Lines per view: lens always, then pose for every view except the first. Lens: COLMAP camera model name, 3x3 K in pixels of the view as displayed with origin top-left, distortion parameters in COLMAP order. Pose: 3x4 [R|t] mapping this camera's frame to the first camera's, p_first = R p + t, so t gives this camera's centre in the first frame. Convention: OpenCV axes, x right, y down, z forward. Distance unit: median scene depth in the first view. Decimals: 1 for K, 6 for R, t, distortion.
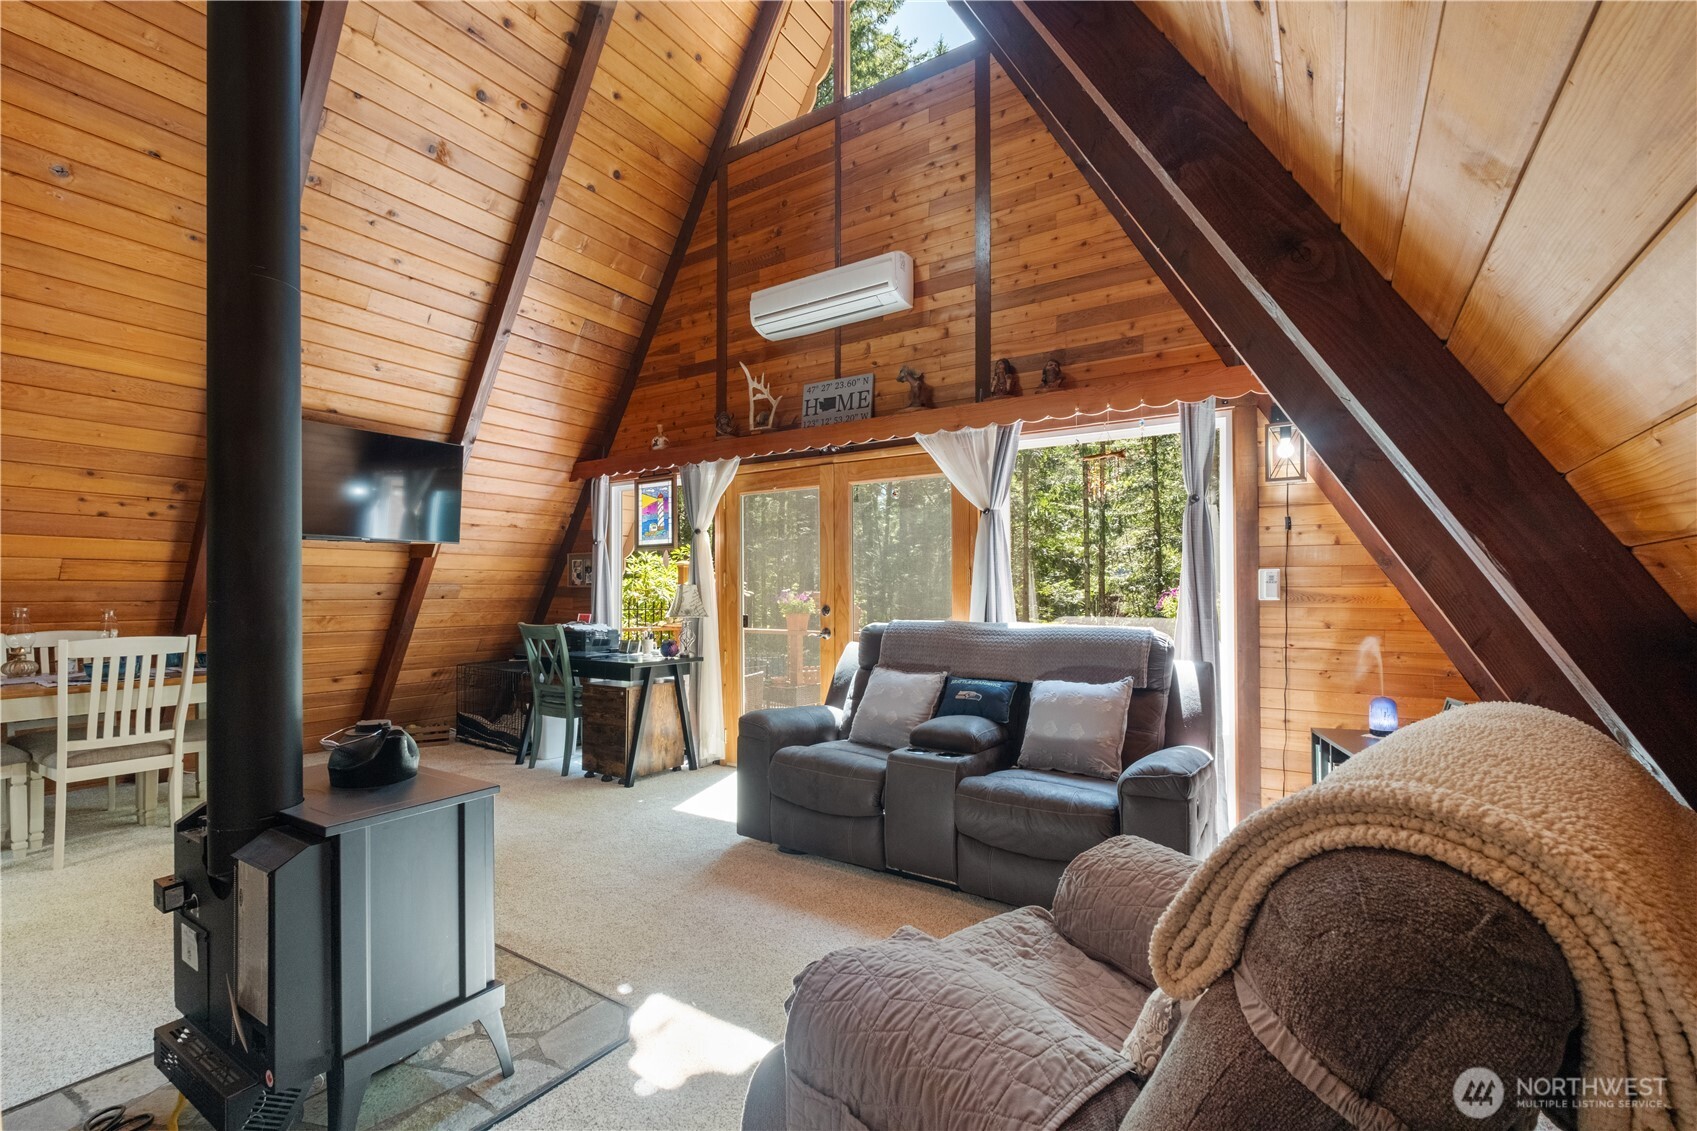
lens RADIAL K [[760.9, 0, 825.3], [0, 760.9, 578.2], [0, 0, 1]] dist [0.007545, -0.004123]
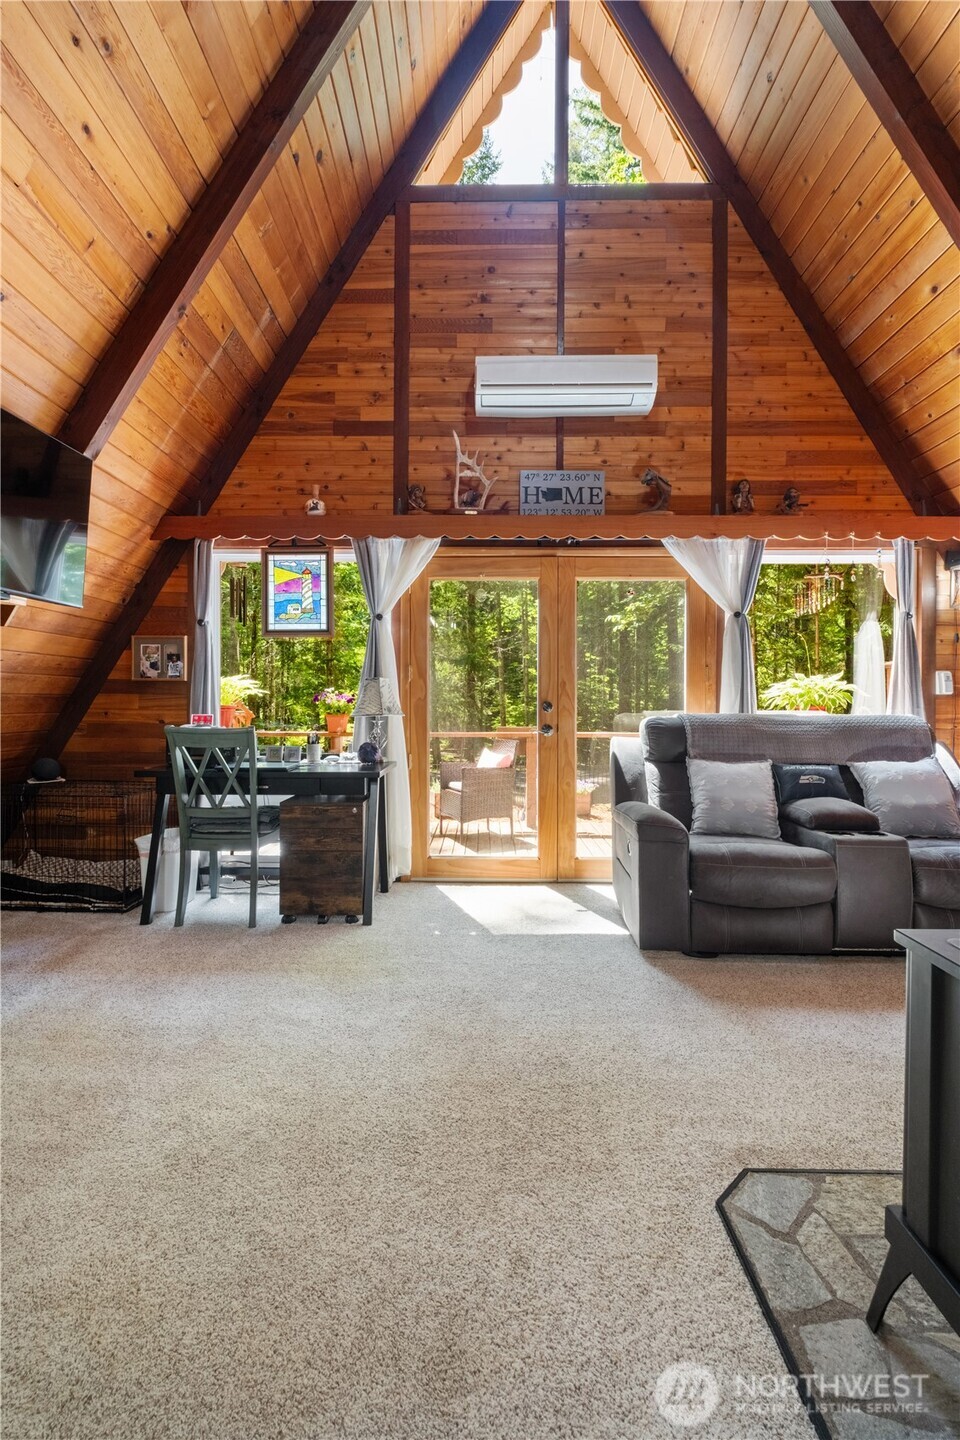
lens RADIAL K [[645.7, 0, 472.0], [0, 645.7, 700.2], [0, 0, 1]] dist [0.007545, -0.004123]
pose [[0.831294, 0.002697, 0.555826, -0.556783], [-0.012164, 0.999837, 0.013341, 0.025313], [-0.555699, -0.017851, 0.831192, 0.376753]]
